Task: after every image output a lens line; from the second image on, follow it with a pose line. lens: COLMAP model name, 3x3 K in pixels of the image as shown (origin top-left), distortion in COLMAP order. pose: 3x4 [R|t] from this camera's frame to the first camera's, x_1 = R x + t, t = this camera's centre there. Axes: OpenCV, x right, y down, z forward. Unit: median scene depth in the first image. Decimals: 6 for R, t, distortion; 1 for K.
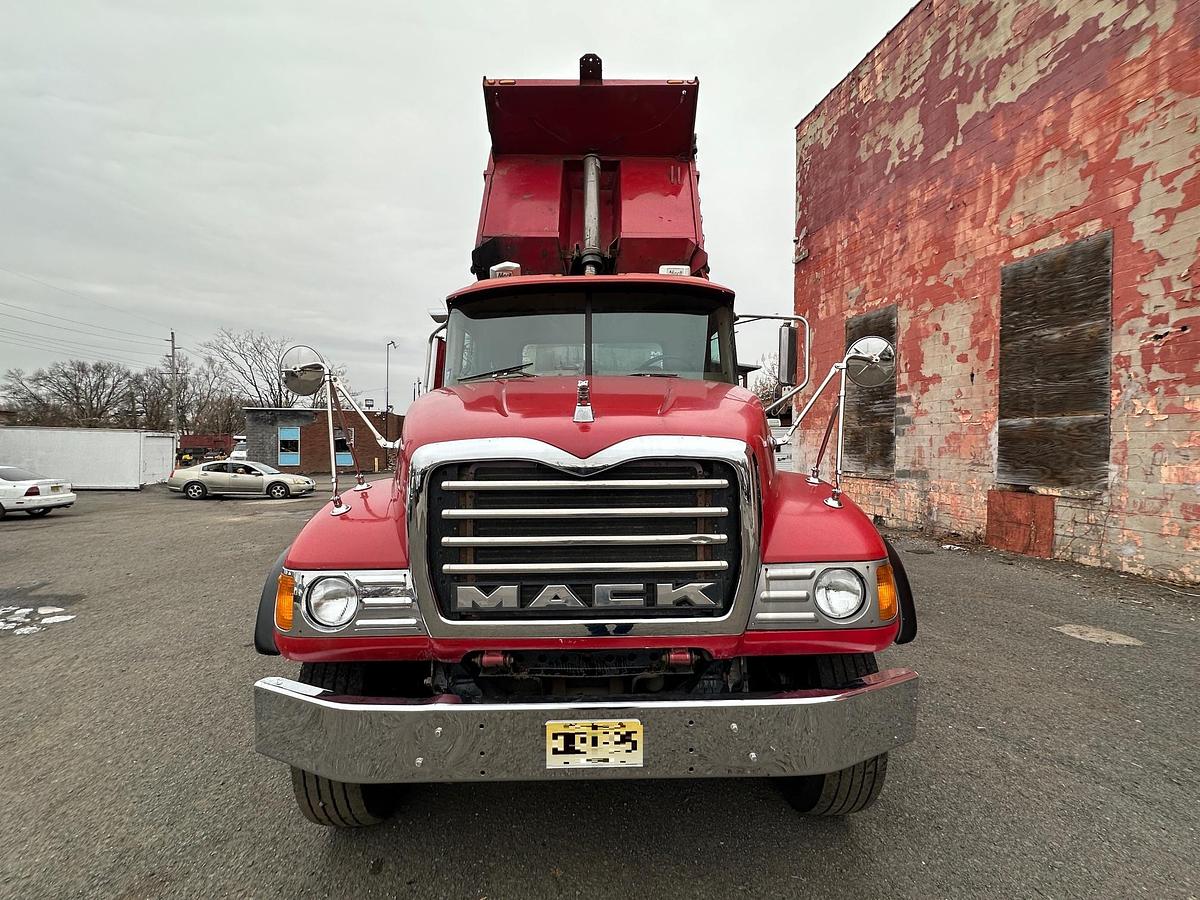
lens RADIAL K [[535.7, 0, 600.2], [0, 535.7, 451.0], [0, 0, 1]] dist [-0.001368, 0.000559]
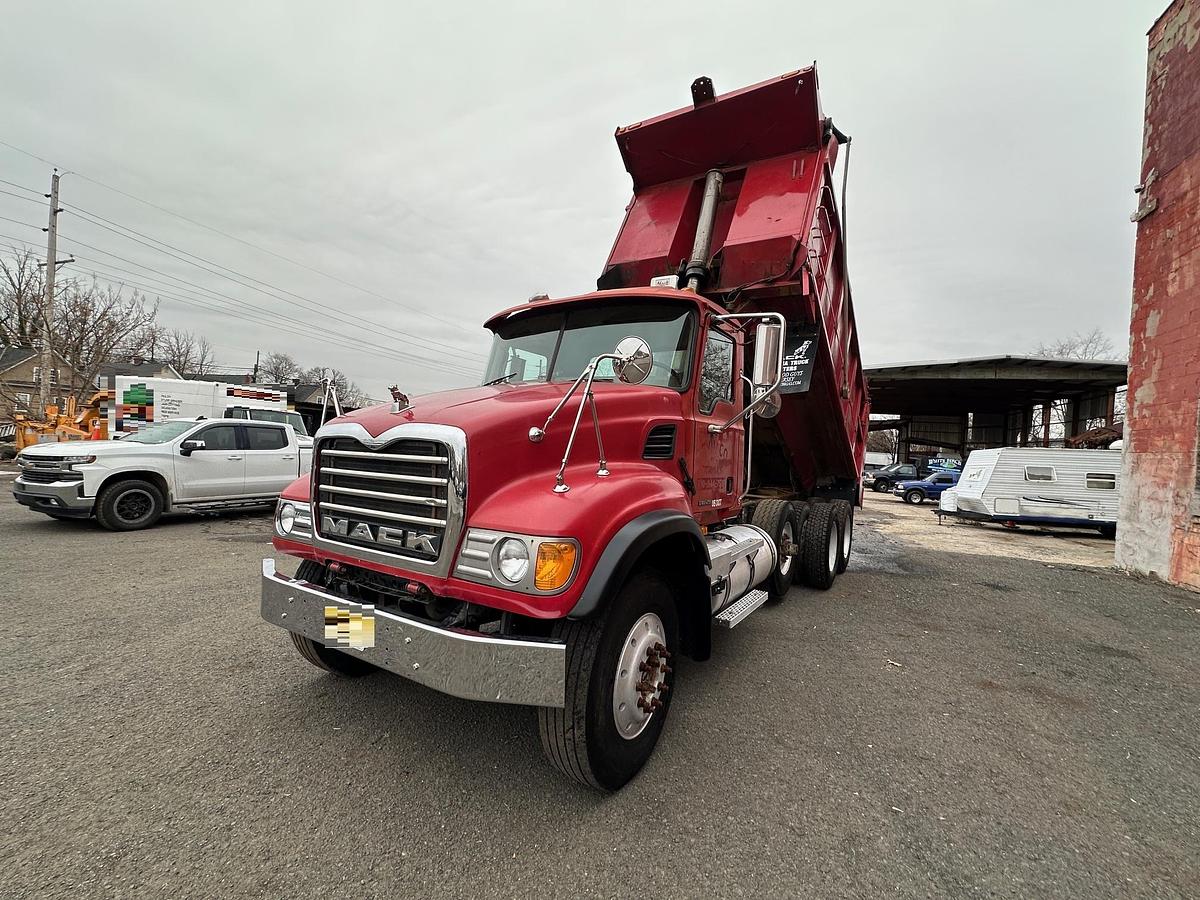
lens RADIAL K [[535.7, 0, 596.8], [0, 535.7, 449.9], [0, 0, 1]] dist [-0.001368, 0.000559]
pose [[0.834771, 0.042687, -0.548940, 0.336038], [-0.056937, 0.998338, -0.008950, 0.006813], [0.547645, 0.038726, 0.835814, 0.030475]]
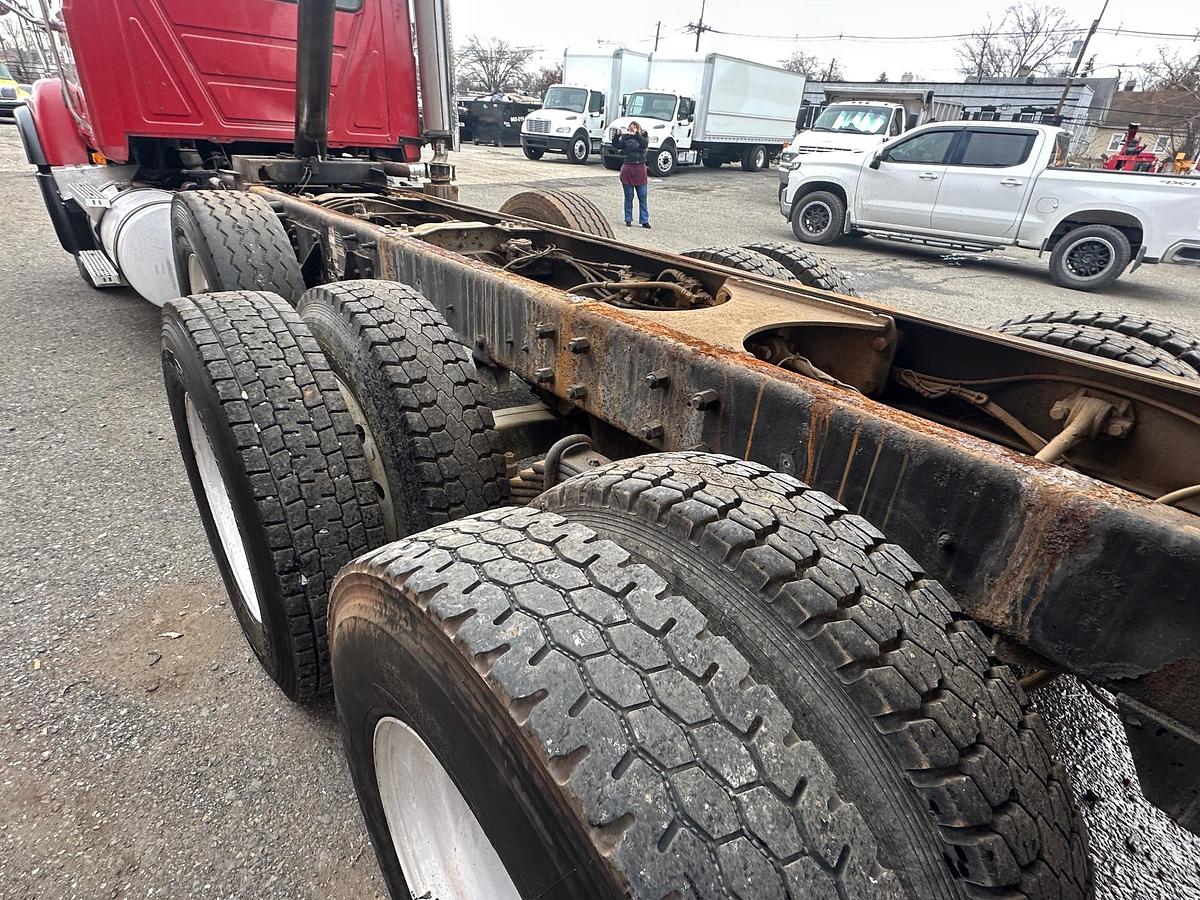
lens RADIAL K [[628.2, 0, 599.7], [0, 628.2, 460.5], [0, 0, 1]] dist [0.000011, -0.000158]
pose [[-0.773422, 0.255607, -0.580072, 0.177683], [-0.069153, 0.875612, 0.478039, 0.011564], [0.630108, 0.409840, -0.659541, 1.360058]]
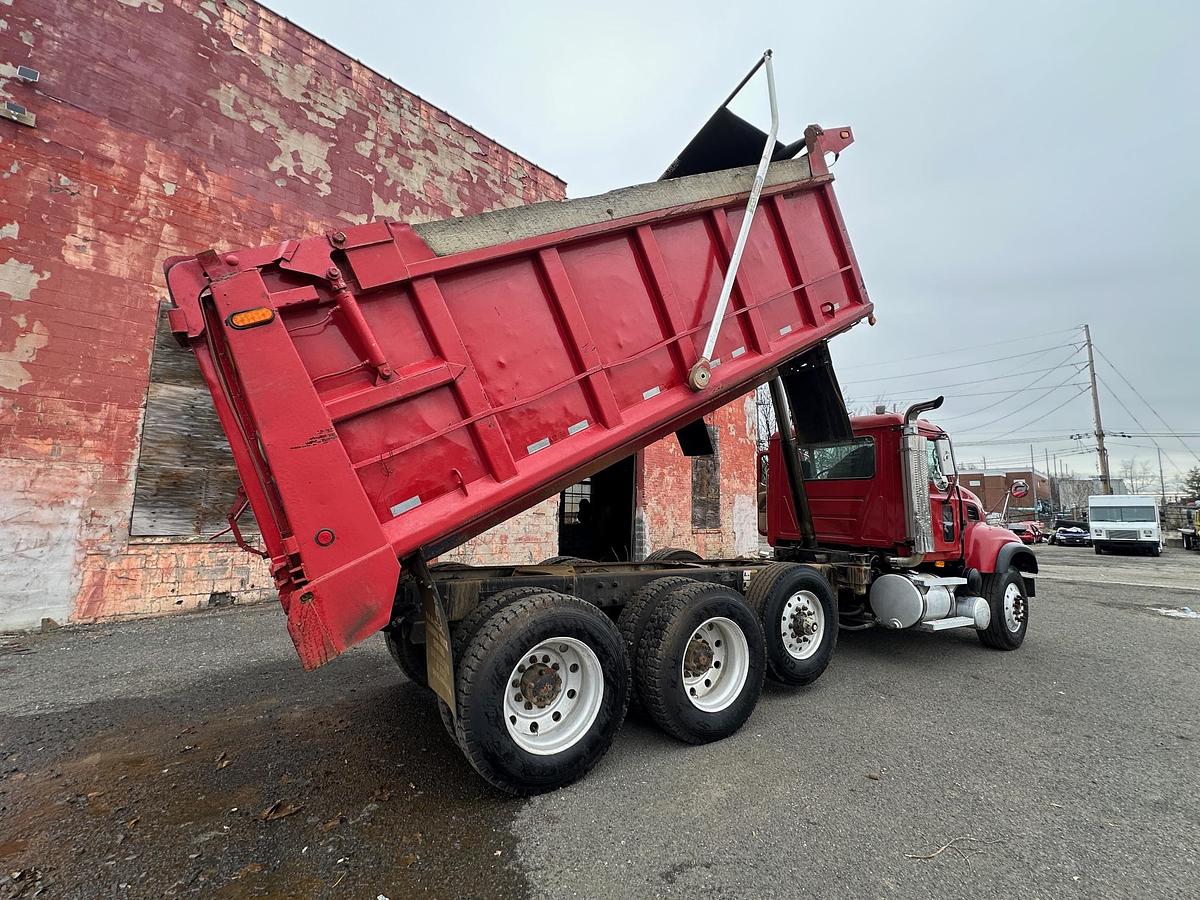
lens RADIAL K [[519.5, 0, 601.2], [0, 519.5, 451.6], [0, 0, 1]] dist [-0.001610, -0.000090]
pose [[-0.525266, 0.081375, 0.847038, -0.599388], [-0.014300, 0.994432, -0.104403, -0.007279], [-0.850818, -0.066952, -0.521178, 1.500352]]
